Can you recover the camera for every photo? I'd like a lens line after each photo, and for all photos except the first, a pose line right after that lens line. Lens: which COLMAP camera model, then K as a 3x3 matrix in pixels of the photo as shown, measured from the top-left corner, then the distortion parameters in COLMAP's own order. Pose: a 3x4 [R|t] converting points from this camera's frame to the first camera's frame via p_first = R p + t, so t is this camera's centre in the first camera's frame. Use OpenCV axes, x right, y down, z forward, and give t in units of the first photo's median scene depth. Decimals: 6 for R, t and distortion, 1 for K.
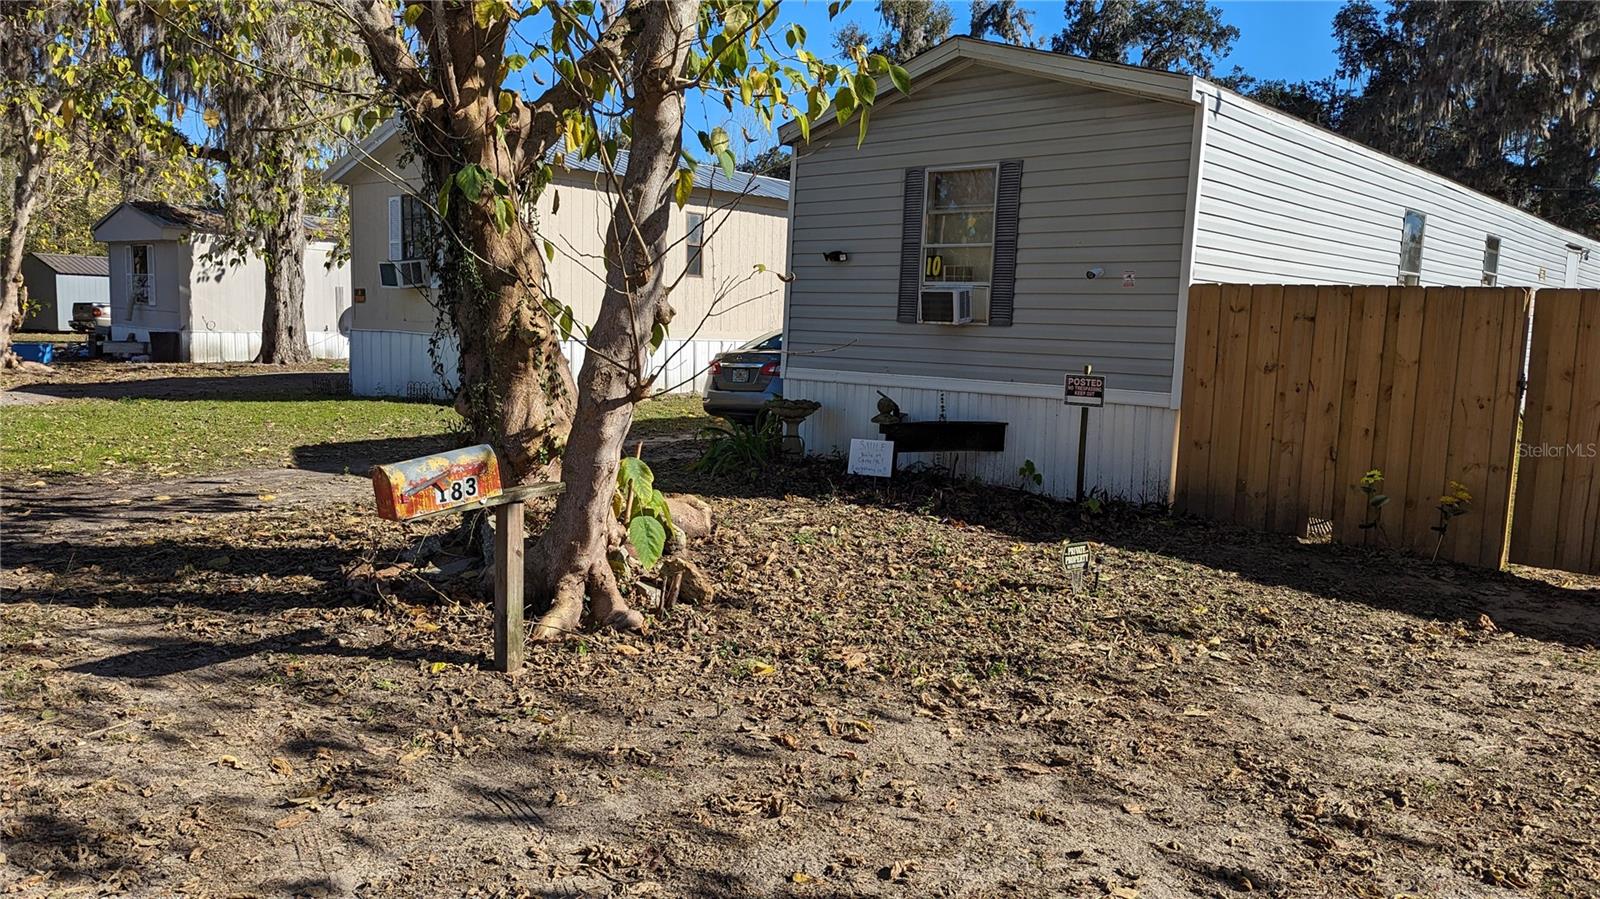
lens RADIAL K [[1127.1, 0, 799.2], [0, 1127.1, 447.9], [0, 0, 1]] dist [0.067700, -0.078194]
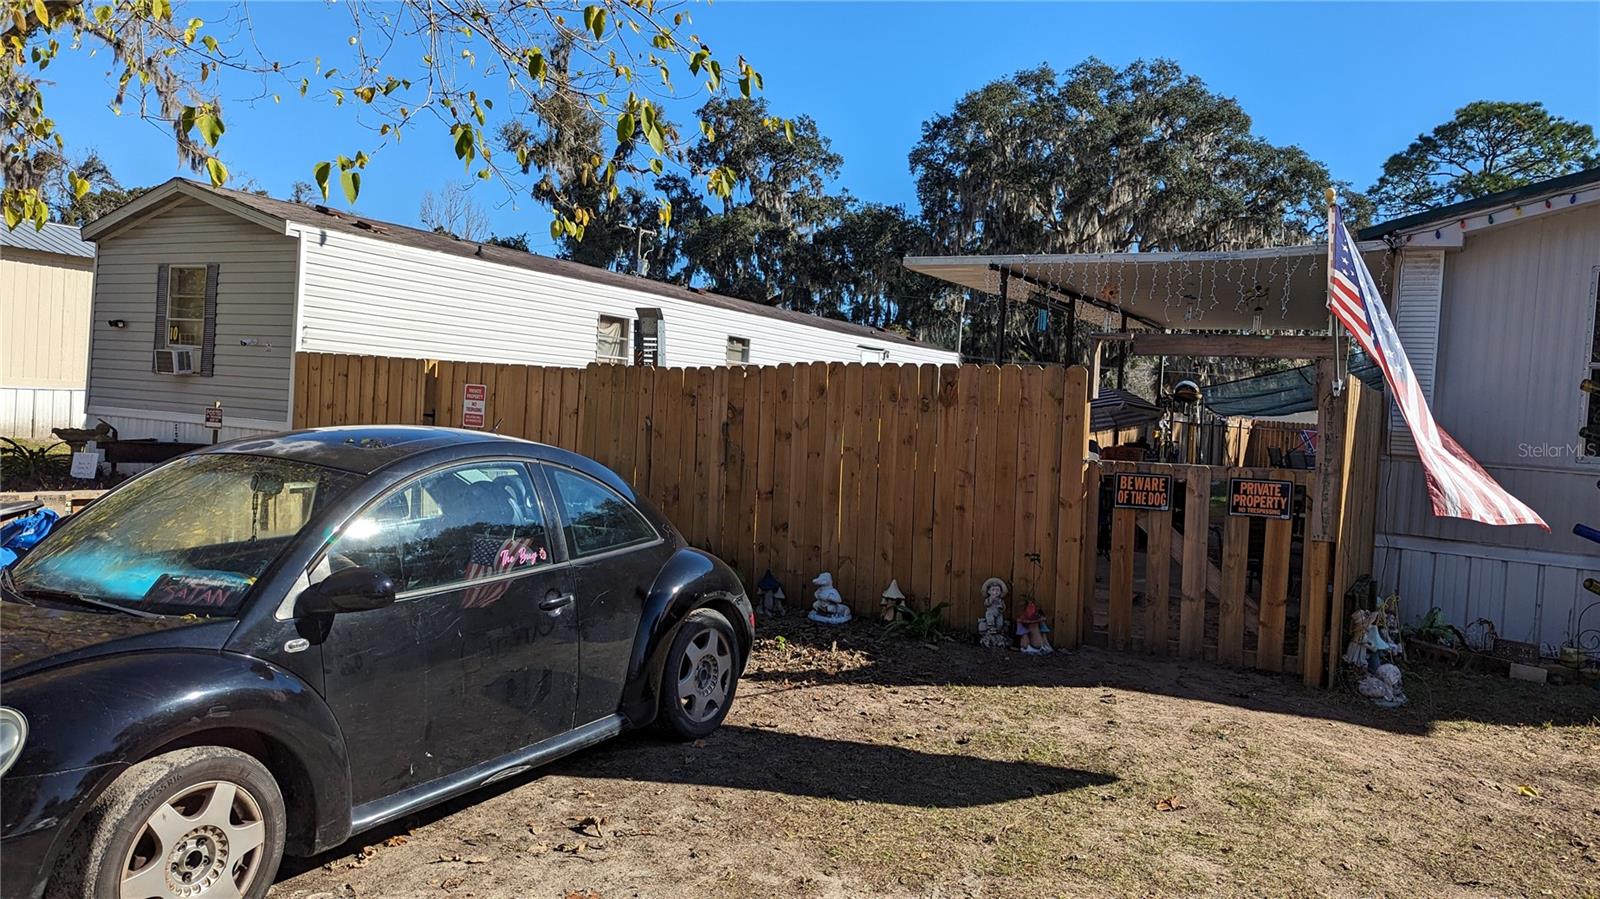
lens RADIAL K [[1111.8, 0, 801.0], [0, 1111.8, 431.8], [0, 0, 1]] dist [0.070521, -0.084202]
pose [[0.973757, 0.024949, 0.226220, 0.589984], [-0.006141, 0.996492, -0.083464, 0.076734], [-0.227509, 0.079885, 0.970494, -0.552952]]
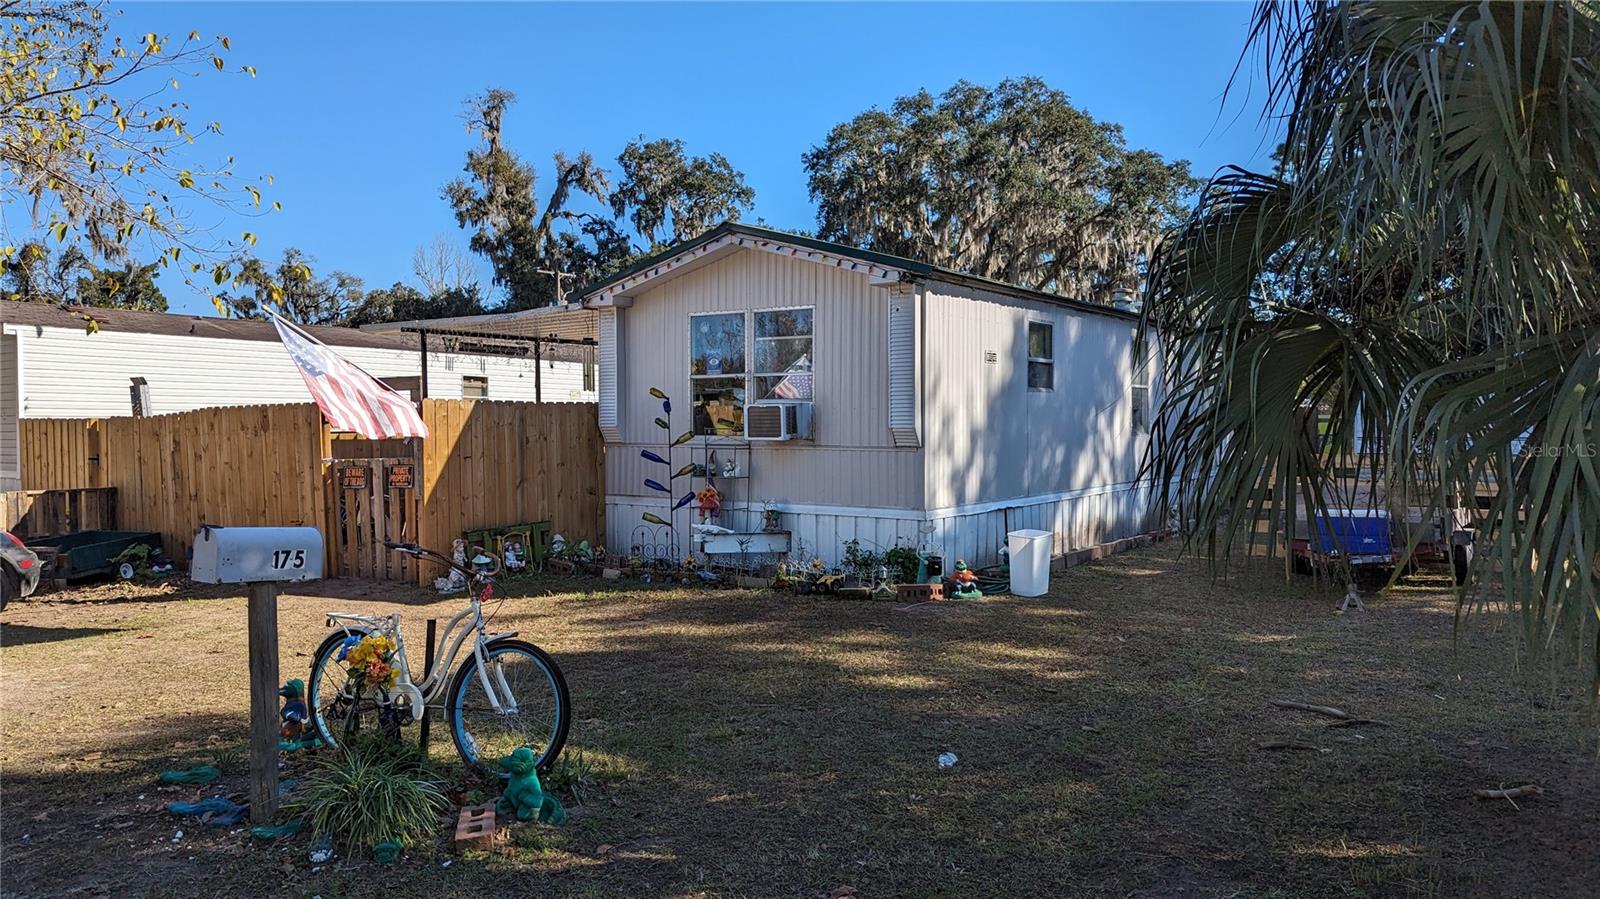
lens RADIAL K [[1127.1, 0, 799.2], [0, 1127.1, 447.9], [0, 0, 1]] dist [0.067700, -0.078194]
pose [[0.985538, -0.041086, 0.164400, 1.245868], [0.056071, 0.994579, -0.087573, 0.154039], [-0.159911, 0.095525, 0.982499, -1.143646]]
